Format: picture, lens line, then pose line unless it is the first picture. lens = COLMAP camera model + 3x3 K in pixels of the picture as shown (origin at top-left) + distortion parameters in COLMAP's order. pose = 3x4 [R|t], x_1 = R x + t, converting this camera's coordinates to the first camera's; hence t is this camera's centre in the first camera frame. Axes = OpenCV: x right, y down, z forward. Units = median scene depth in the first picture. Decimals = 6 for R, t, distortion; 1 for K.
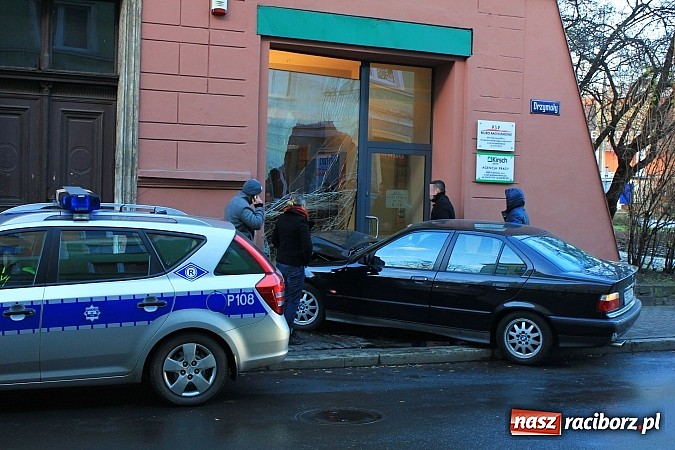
lens RADIAL K [[931.7, 0, 337.5], [0, 931.7, 225.0], [0, 0, 1]] dist [-0.037547, 0.025301]
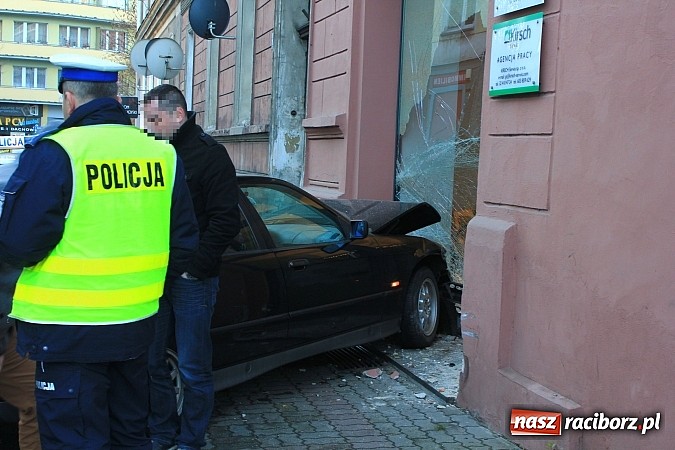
lens RADIAL K [[1017.2, 0, 337.5], [0, 1017.2, 225.0], [0, 0, 1]] dist [-0.043019, 0.071490]
pose [[-0.137689, 0.037430, -0.989768, 0.704888], [-0.062301, 0.996980, 0.046370, -0.007564], [0.988514, 0.068048, -0.134941, 1.162363]]
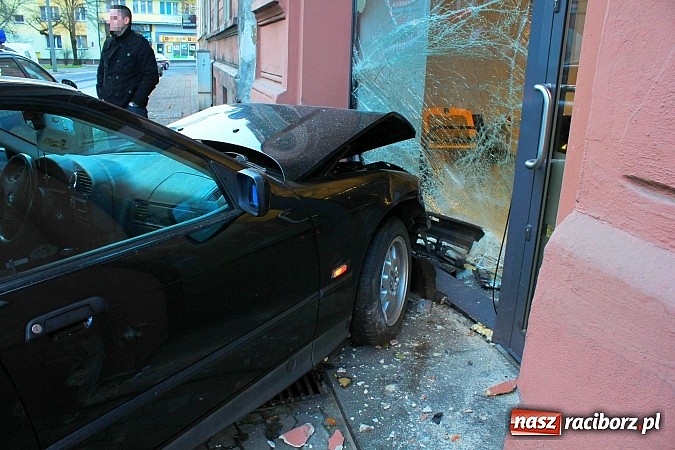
lens RADIAL K [[560.1, 0, 337.5], [0, 560.1, 225.0], [0, 0, 1]] dist [-0.186295, 0.171387]
pose [[-0.131384, 0.266687, -0.954786, 0.249255], [-0.059876, 0.959242, 0.276171, -0.012017], [0.989522, 0.093453, -0.110061, 1.133754]]
